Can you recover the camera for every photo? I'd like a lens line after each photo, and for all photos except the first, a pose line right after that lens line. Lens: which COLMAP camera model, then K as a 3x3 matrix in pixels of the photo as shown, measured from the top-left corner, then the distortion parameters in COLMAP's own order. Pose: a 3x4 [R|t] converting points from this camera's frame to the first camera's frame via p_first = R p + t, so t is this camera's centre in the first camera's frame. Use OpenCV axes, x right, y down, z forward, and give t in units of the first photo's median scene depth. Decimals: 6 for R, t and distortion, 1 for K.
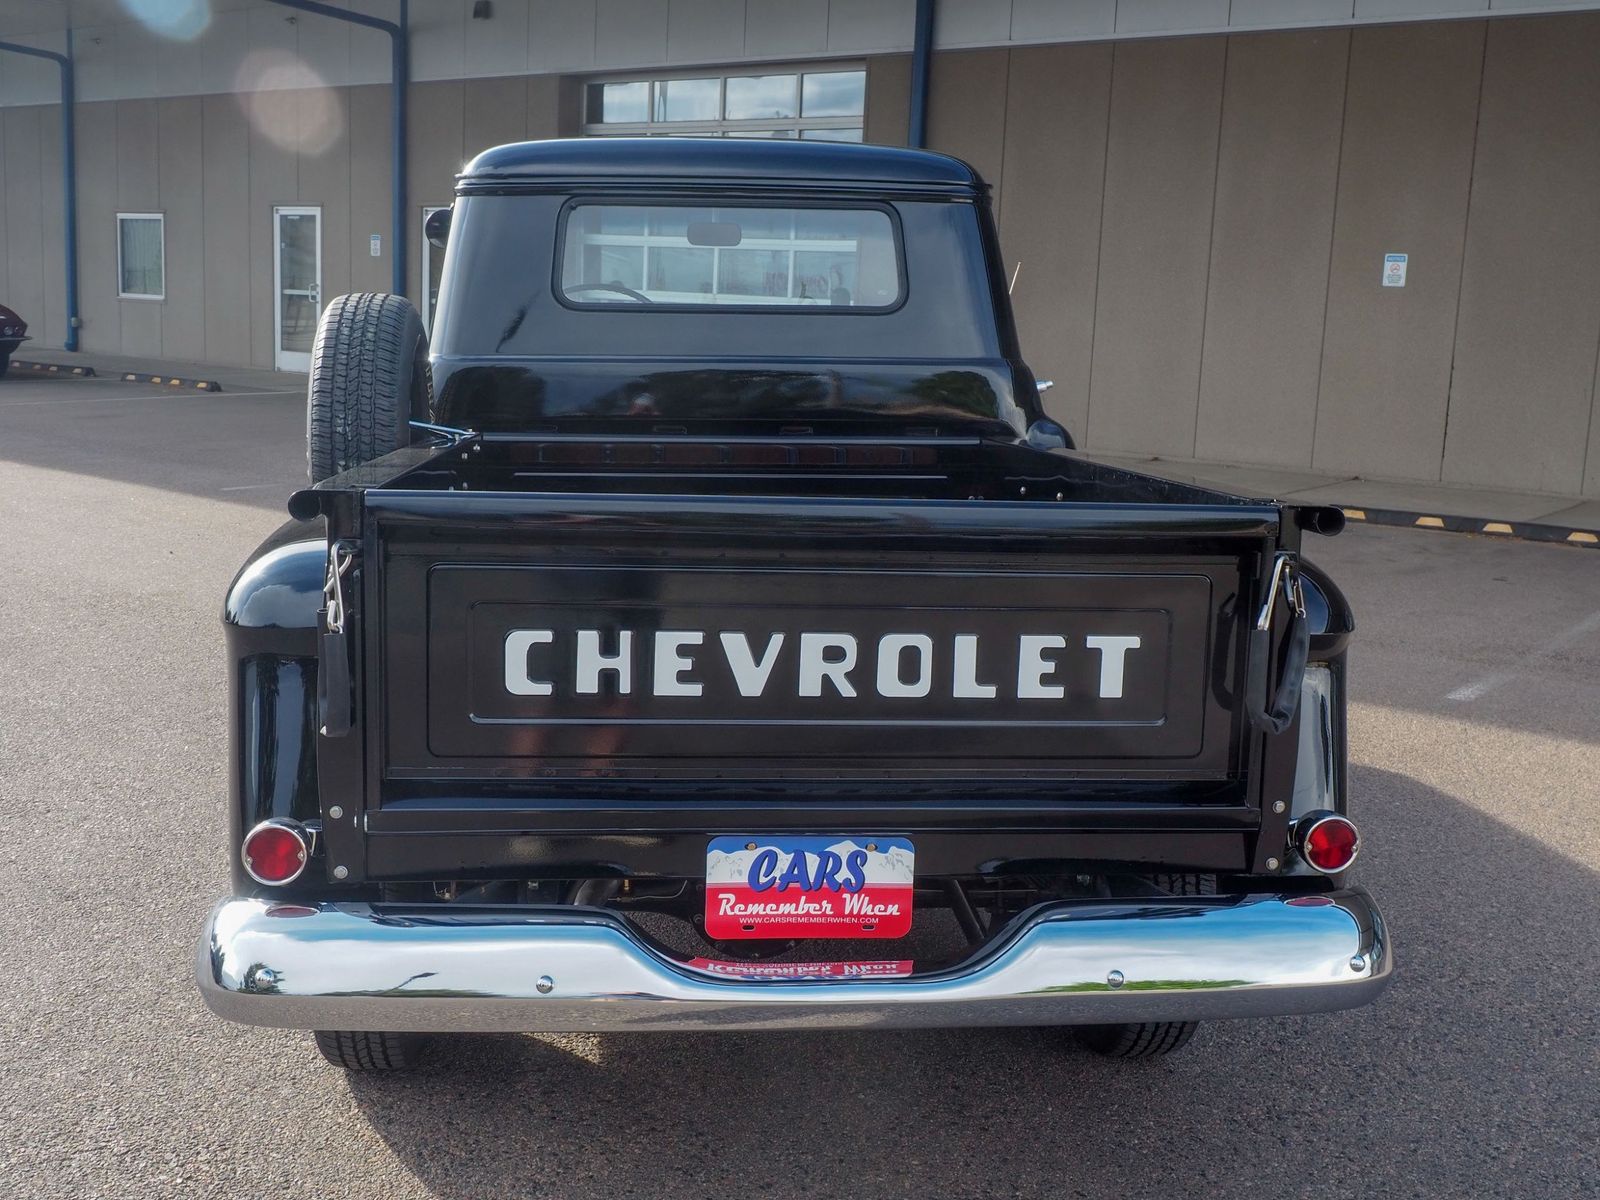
lens RADIAL K [[1697.2, 0, 804.5], [0, 1697.2, 581.4], [0, 0, 1]] dist [0.010872, 0.007002]
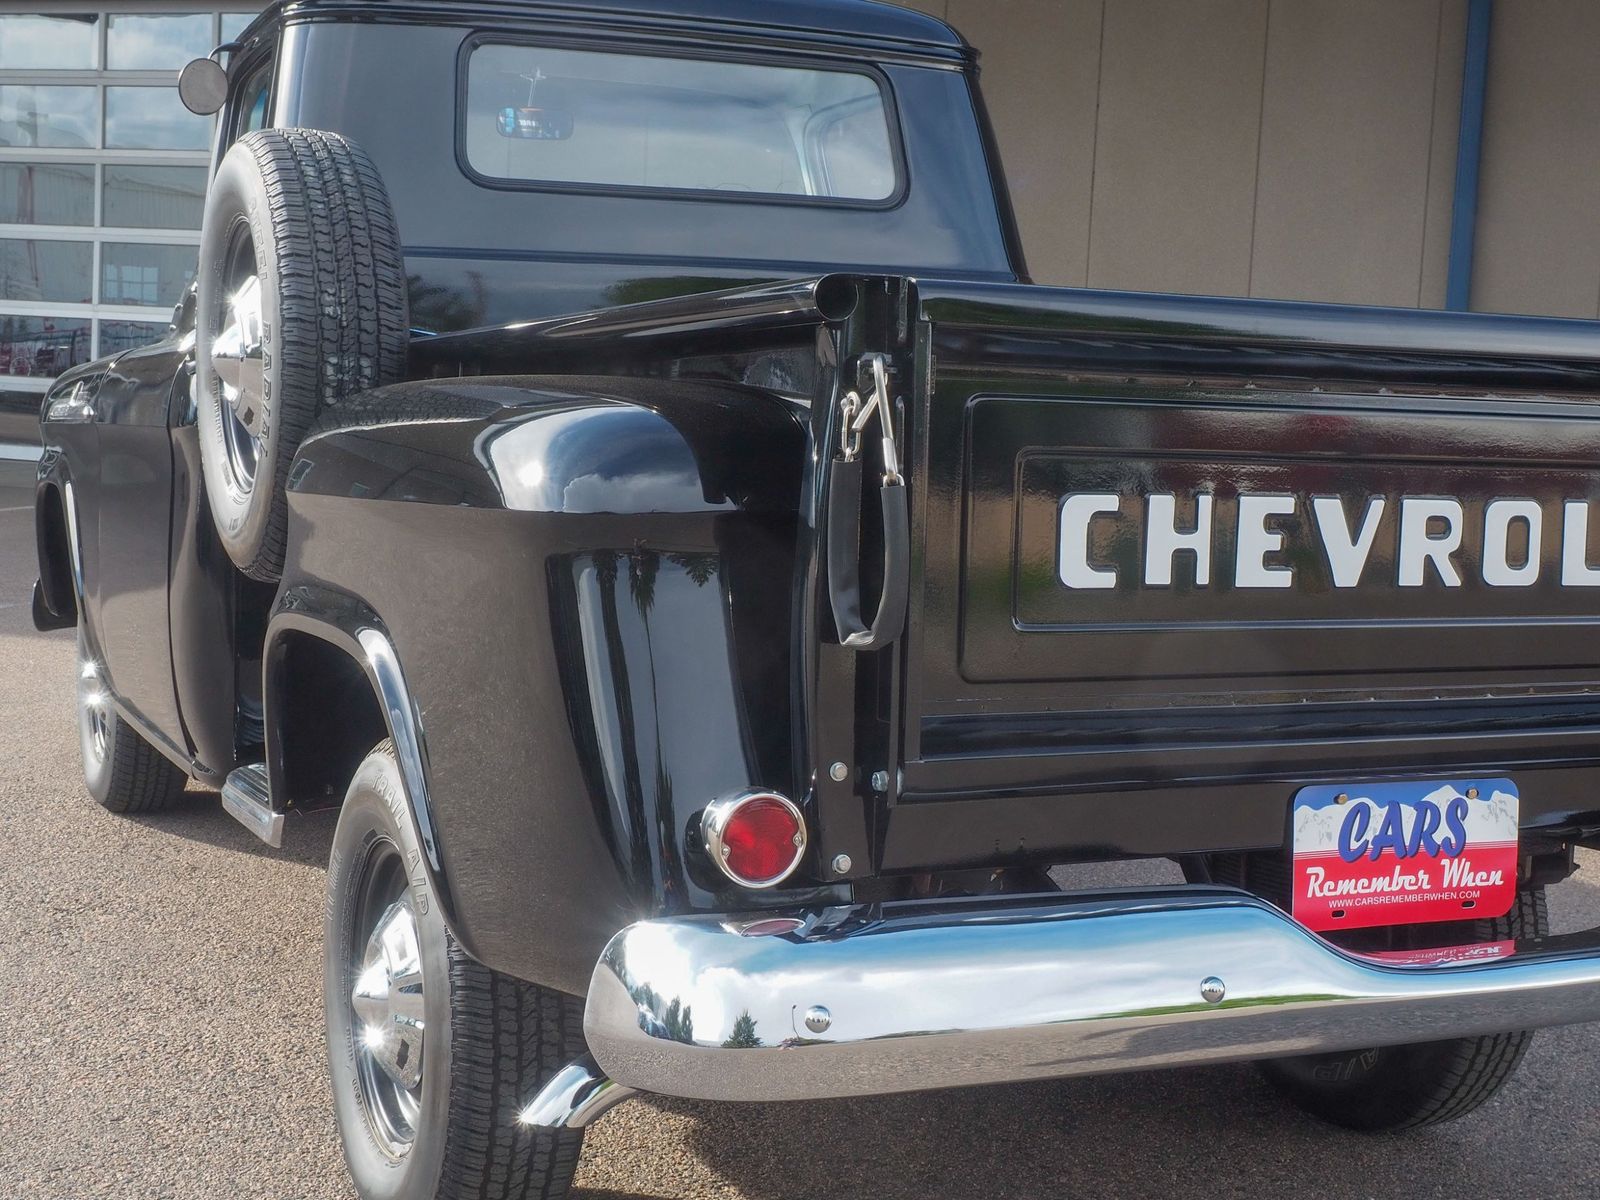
lens RADIAL K [[2187.1, 0, 798.4], [0, 2187.1, 592.1], [0, 0, 1]] dist [0.008156, 0.001924]
pose [[0.947639, -0.025958, 0.318286, -0.540508], [0.044106, 0.997778, -0.049944, 0.104389], [-0.316283, 0.061368, 0.946678, 0.187992]]
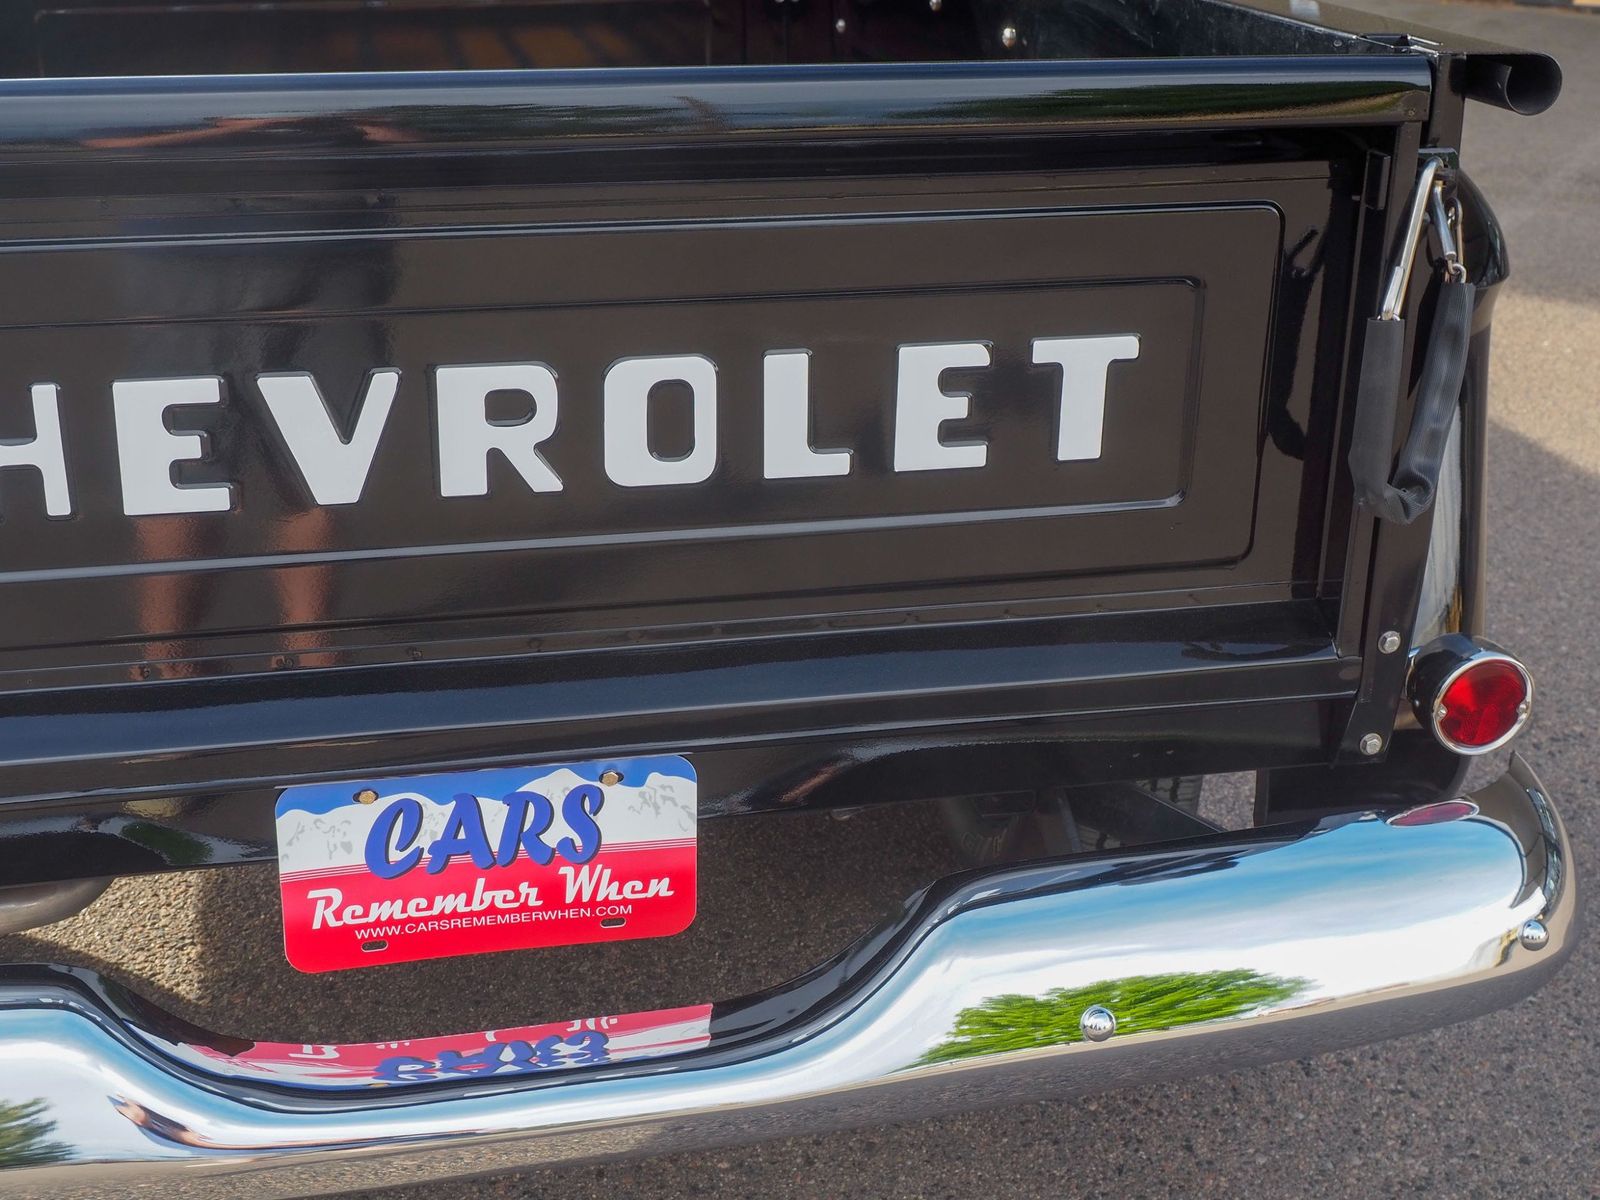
lens RADIAL K [[2111.0, 0, 784.8], [0, 2111.0, 597.9], [0, 0, 1]] dist [0.005774, -0.012869]
pose [[0.994280, -0.054057, 0.092113, 0.036062], [0.029938, 0.968940, 0.245478, -0.046891], [-0.102522, -0.241316, 0.965016, 0.406396]]
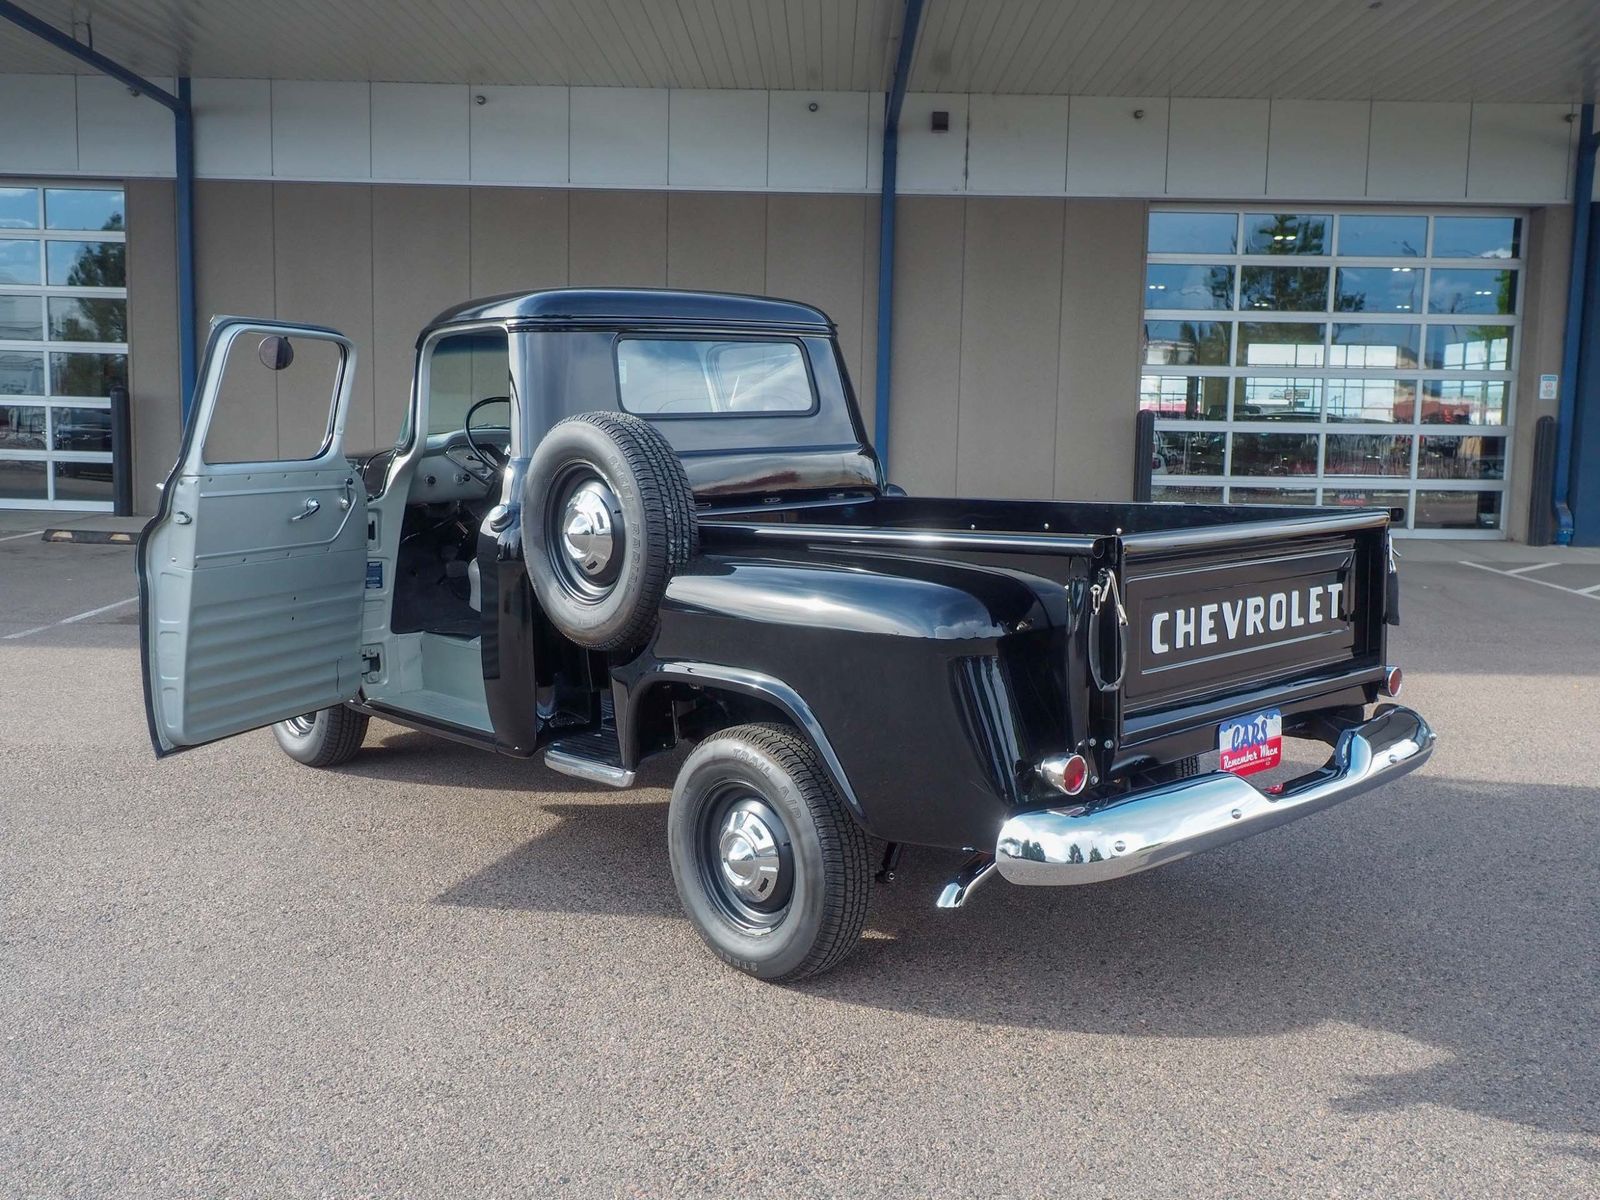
lens RADIAL K [[1413.9, 0, 813.0], [0, 1413.9, 576.9], [0, 0, 1]] dist [0.004119, 0.007965]
pose [[0.801118, -0.094983, 0.590921, -1.200837], [0.113747, 0.993495, 0.005484, -0.050622], [-0.587598, 0.062822, 0.806710, 0.081495]]
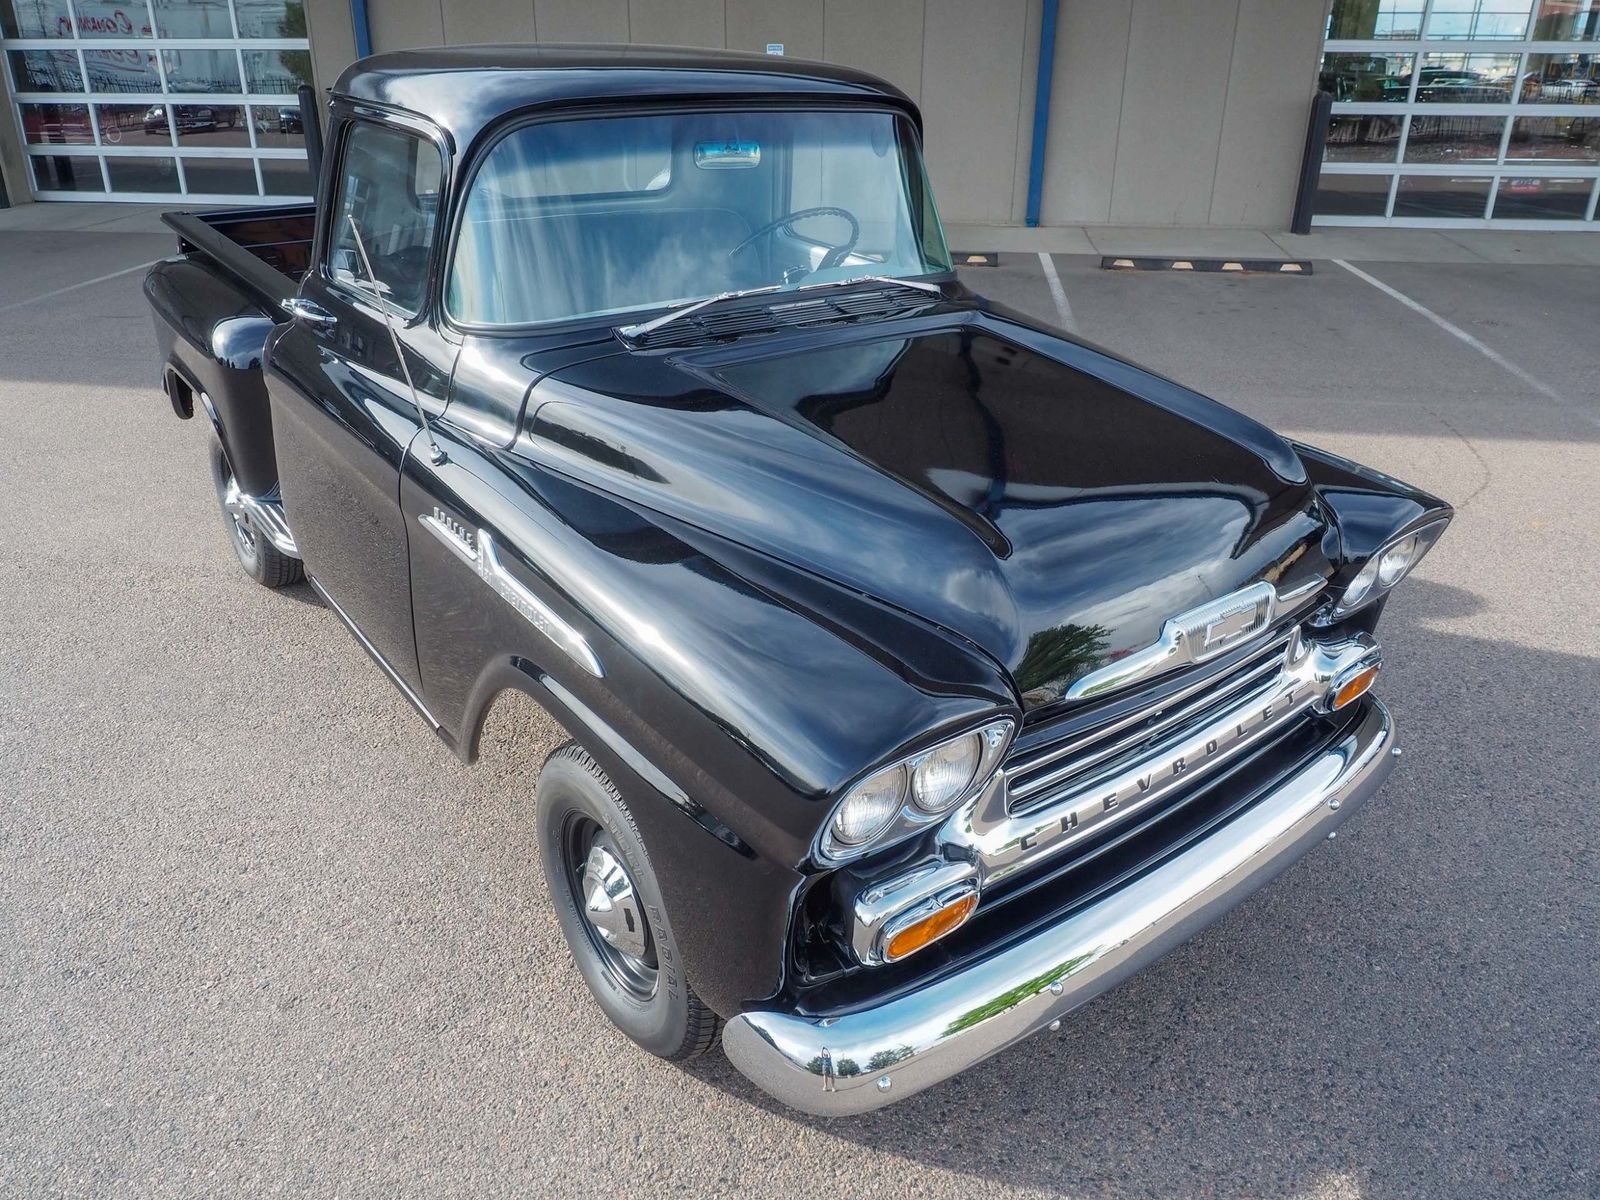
lens RADIAL K [[1158.7, 0, 788.5], [0, 1158.7, 590.9], [0, 0, 1]] dist [-0.017157, 0.006566]
pose [[0.866222, -0.244138, 0.435953, -0.821908], [0.116700, 0.947224, 0.298575, -0.315359], [-0.485839, -0.207756, 0.848998, 0.776594]]
